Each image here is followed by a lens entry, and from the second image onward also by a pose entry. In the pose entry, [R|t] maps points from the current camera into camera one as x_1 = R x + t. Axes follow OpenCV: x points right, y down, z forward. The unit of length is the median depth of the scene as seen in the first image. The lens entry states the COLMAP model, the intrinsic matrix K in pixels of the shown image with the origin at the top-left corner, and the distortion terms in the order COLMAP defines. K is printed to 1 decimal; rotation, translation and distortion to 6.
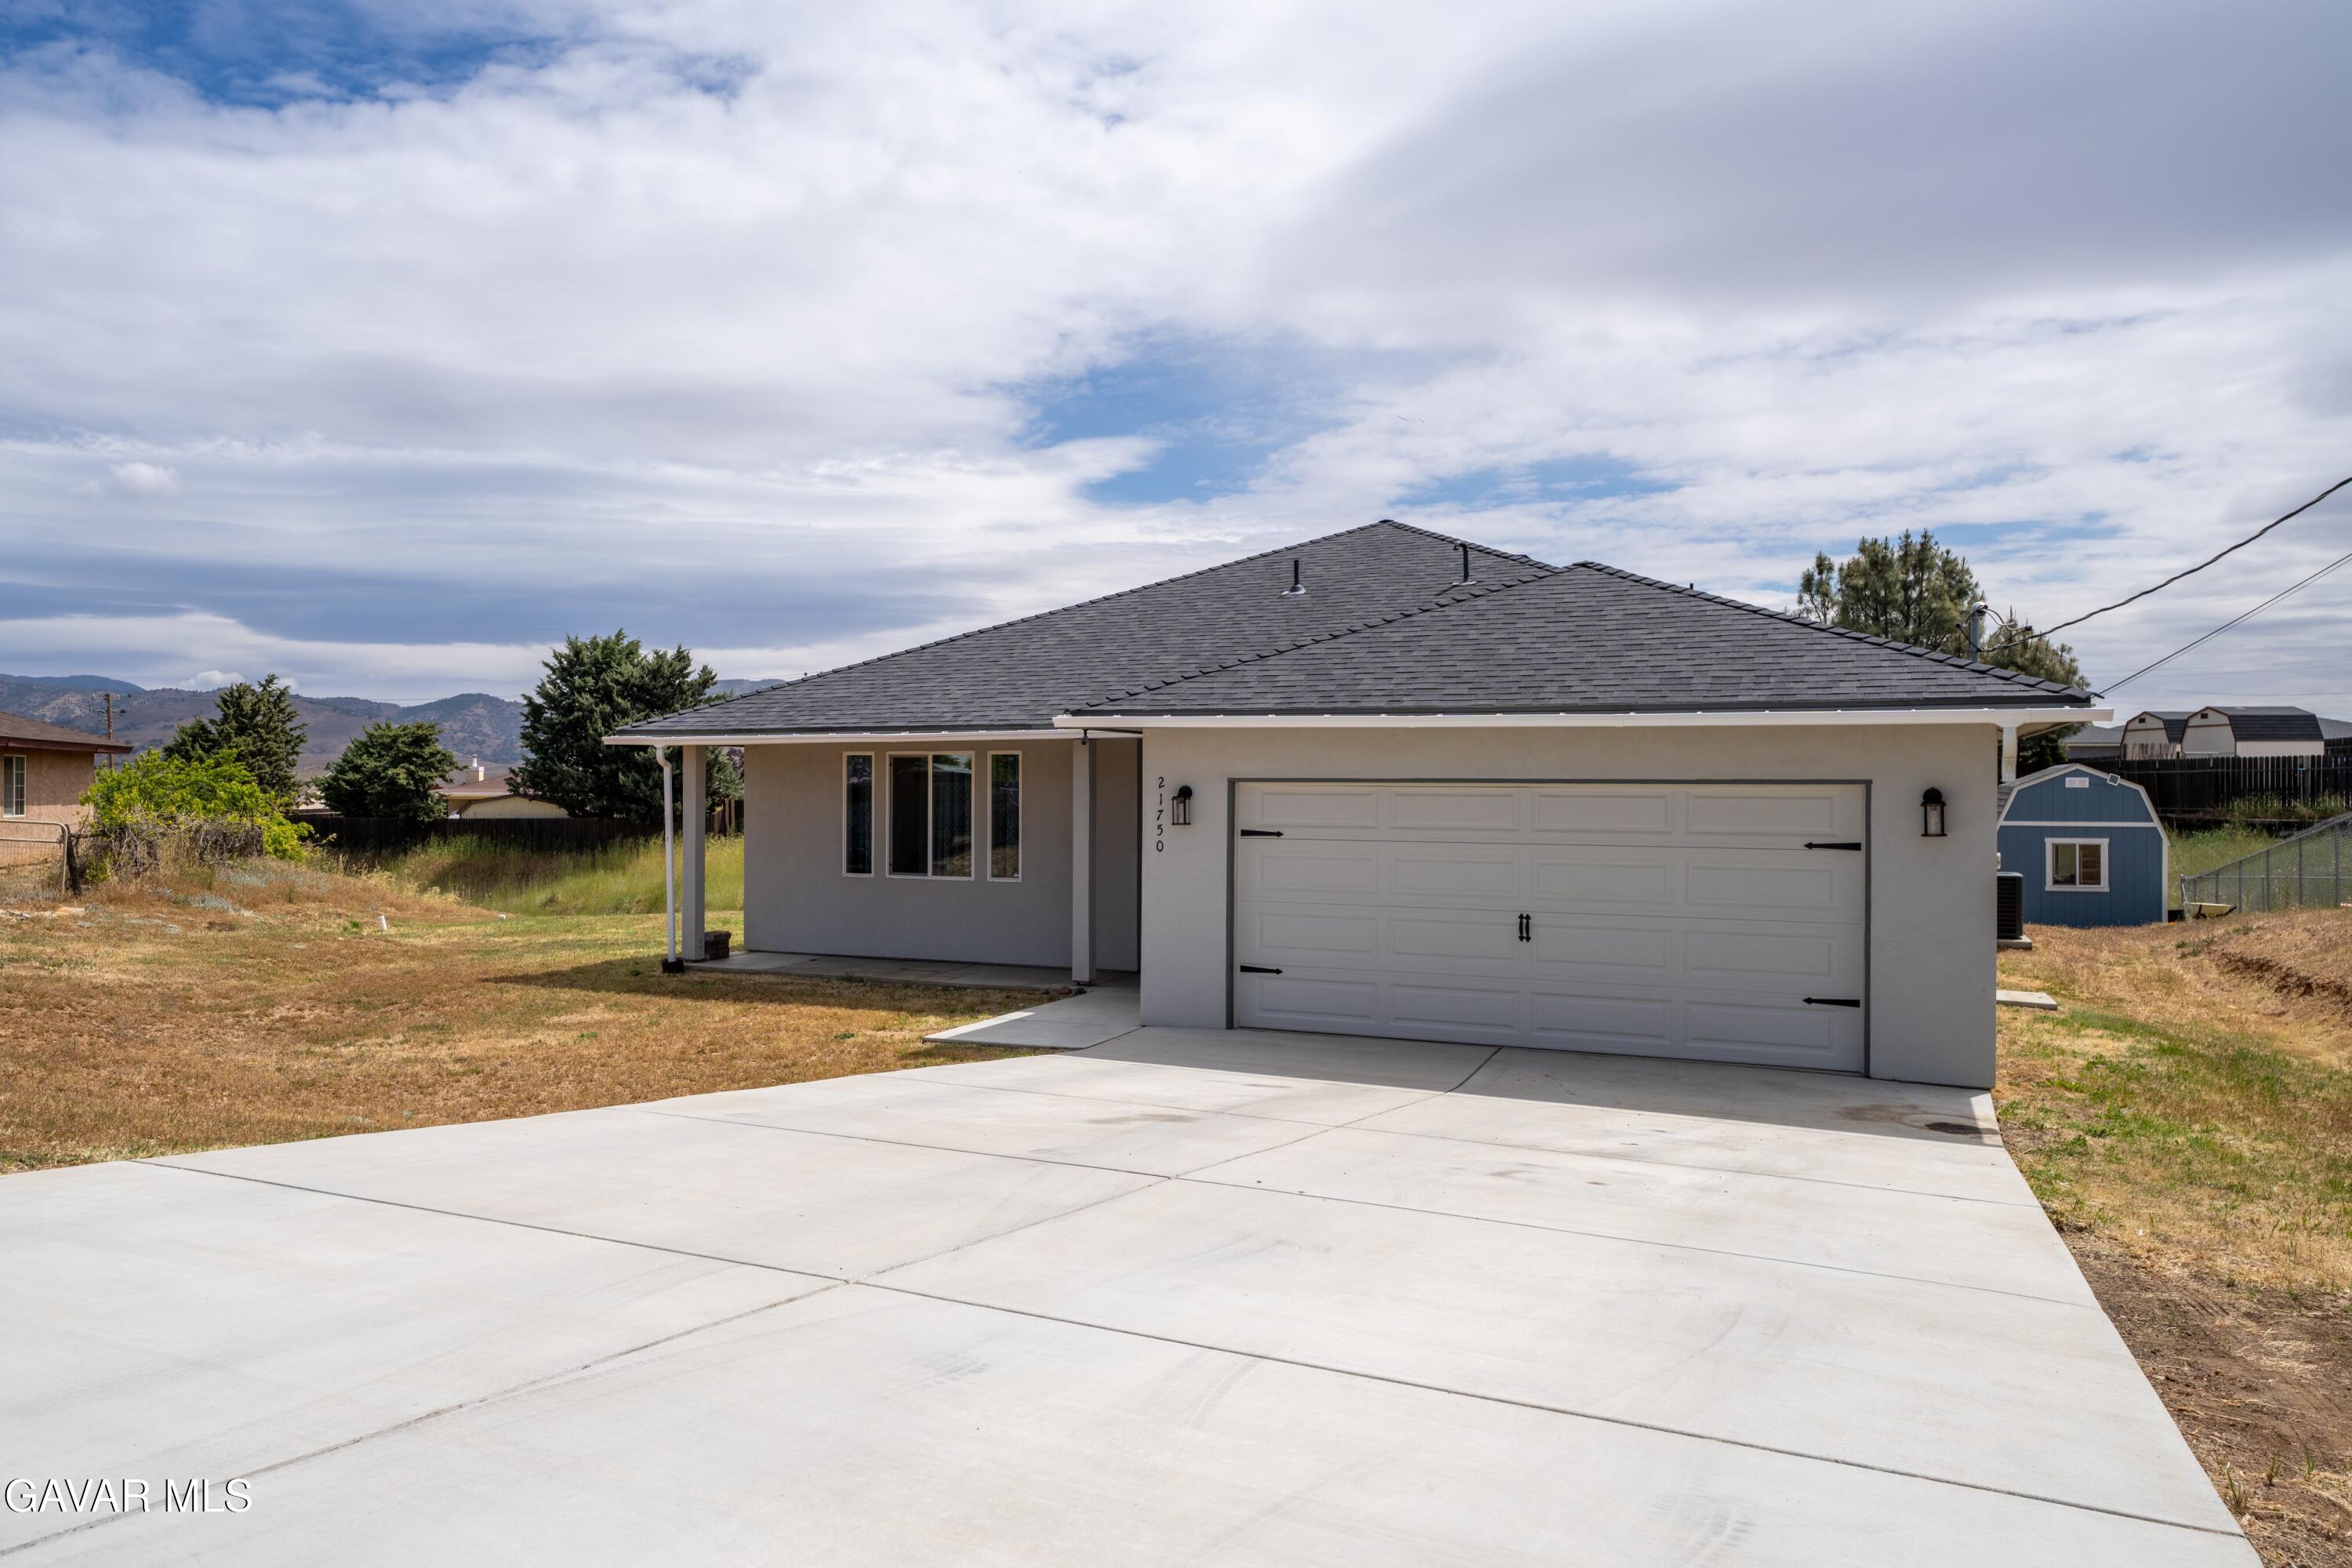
lens RADIAL K [[1543.9, 0, 1101.4], [0, 1543.9, 814.0], [0, 0, 1]] dist [0.024646, -0.003275]
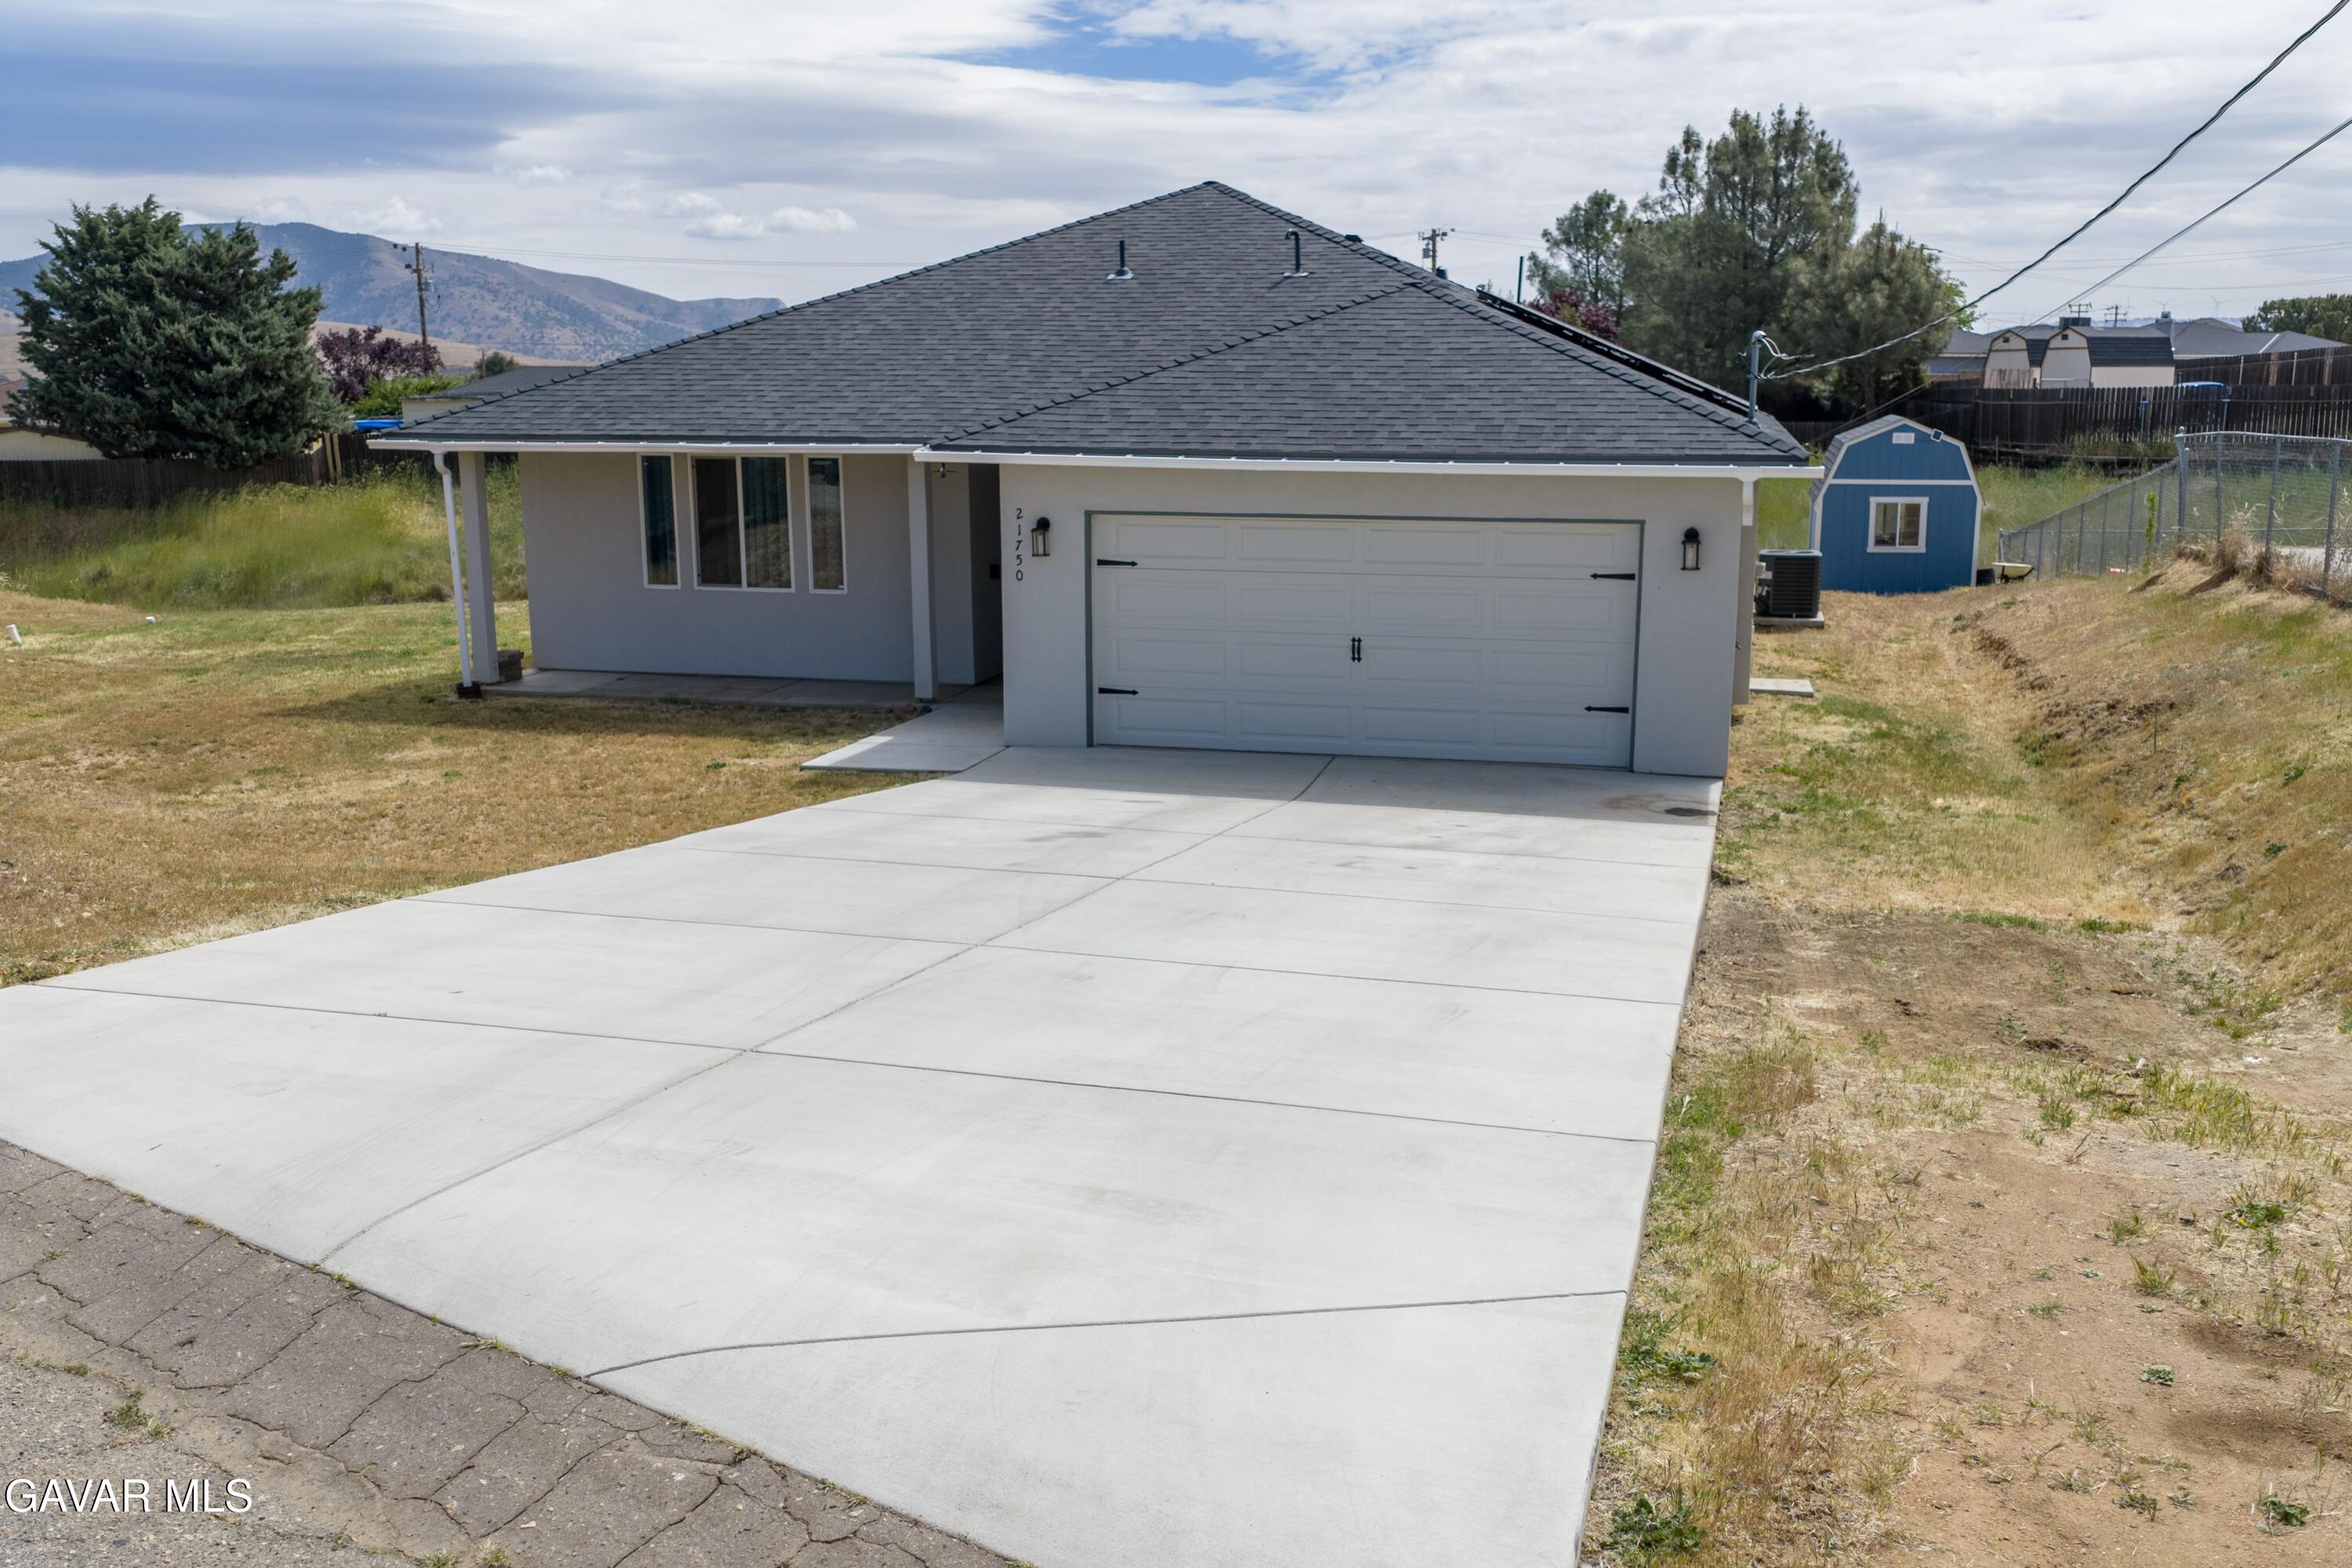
lens RADIAL K [[1944.3, 0, 1202.8], [0, 1944.3, 812.9], [0, 0, 1]] dist [0.037084, -0.073741]
pose [[0.980761, -0.041797, 0.190686, -0.071531], [0.004451, 0.981344, 0.192209, -0.054003], [-0.195163, -0.187663, 0.962650, -0.233850]]
